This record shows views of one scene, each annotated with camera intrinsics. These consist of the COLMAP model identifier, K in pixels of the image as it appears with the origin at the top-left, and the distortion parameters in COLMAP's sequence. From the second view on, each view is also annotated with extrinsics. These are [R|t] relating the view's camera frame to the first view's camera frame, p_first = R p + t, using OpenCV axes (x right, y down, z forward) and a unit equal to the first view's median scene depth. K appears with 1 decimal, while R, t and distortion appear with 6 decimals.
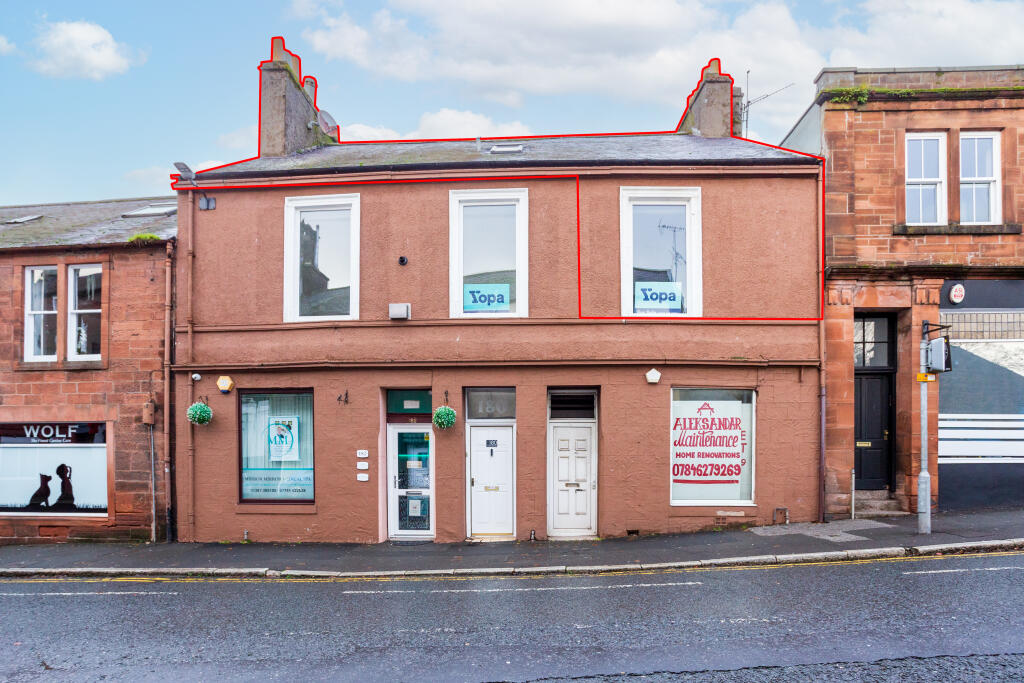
lens RADIAL K [[564.1, 0, 510.4], [0, 564.1, 416.1], [0, 0, 1]] dist [-0.055672, 0.038915]
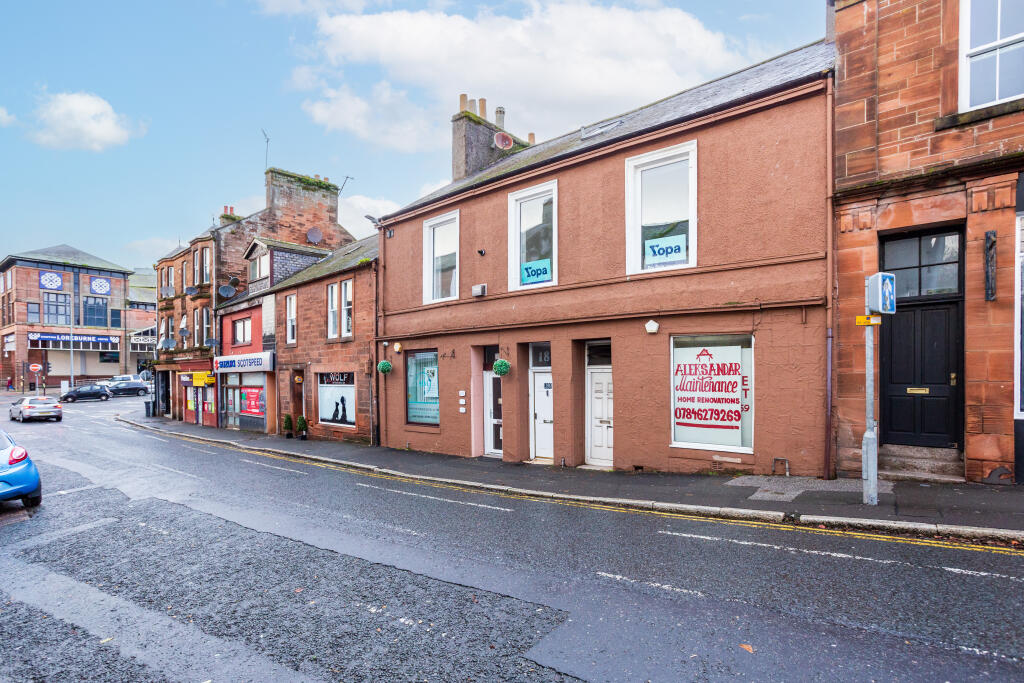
lens RADIAL K [[506.1, 0, 512.0], [0, 506.1, 341.5], [0, 0, 1]] dist [-0.053838, 0.038771]
pose [[0.803248, -0.045710, -0.593888, 0.608810], [0.044719, 0.998865, -0.016396, -0.038045], [0.593963, -0.013388, 0.804381, 0.048757]]
